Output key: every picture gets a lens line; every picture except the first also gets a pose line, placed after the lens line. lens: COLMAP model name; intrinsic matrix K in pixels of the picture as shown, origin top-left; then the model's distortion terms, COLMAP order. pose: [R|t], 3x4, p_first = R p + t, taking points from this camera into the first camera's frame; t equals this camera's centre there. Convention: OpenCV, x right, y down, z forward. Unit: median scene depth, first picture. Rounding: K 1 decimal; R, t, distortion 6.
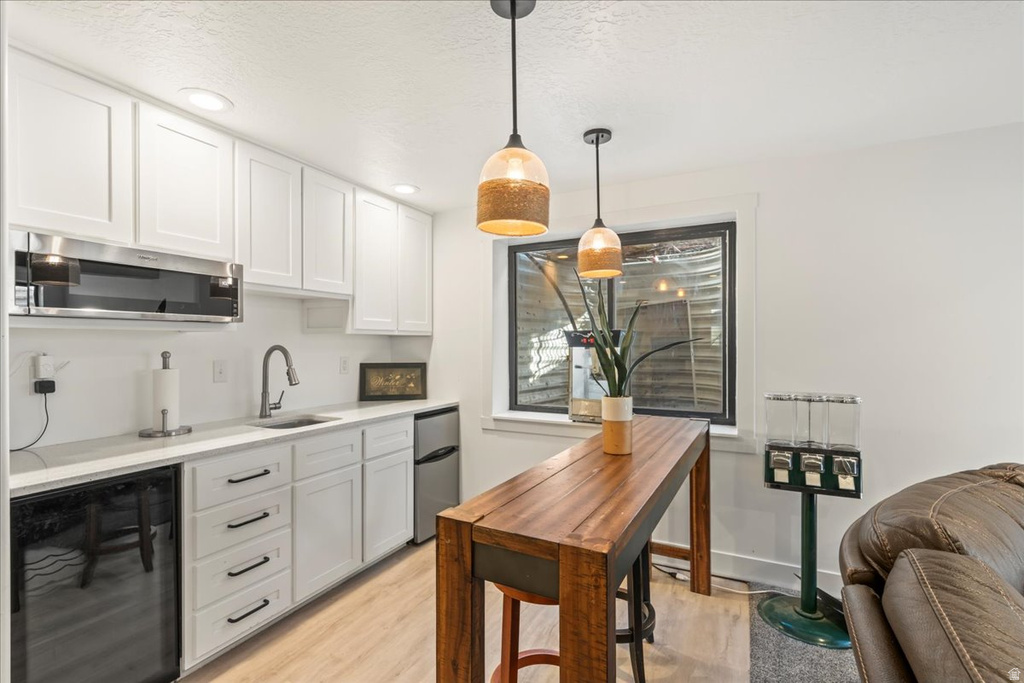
lens RADIAL K [[466.8, 0, 506.4], [0, 466.8, 346.3], [0, 0, 1]] dist [-0.004125, -0.000233]
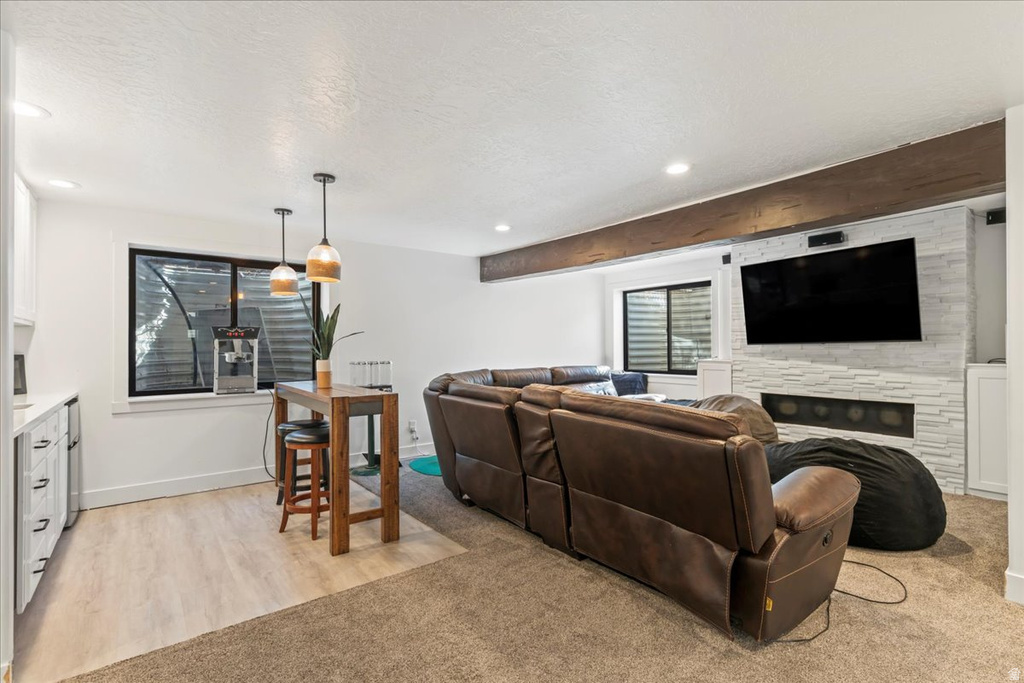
lens RADIAL K [[466.8, 0, 513.1], [0, 466.8, 345.6], [0, 0, 1]] dist [-0.004125, -0.000233]
pose [[0.411224, 0.003932, 0.911526, -0.652565], [0.011521, 0.999888, -0.009511, 0.038590], [-0.911461, 0.014413, 0.411133, -0.293912]]
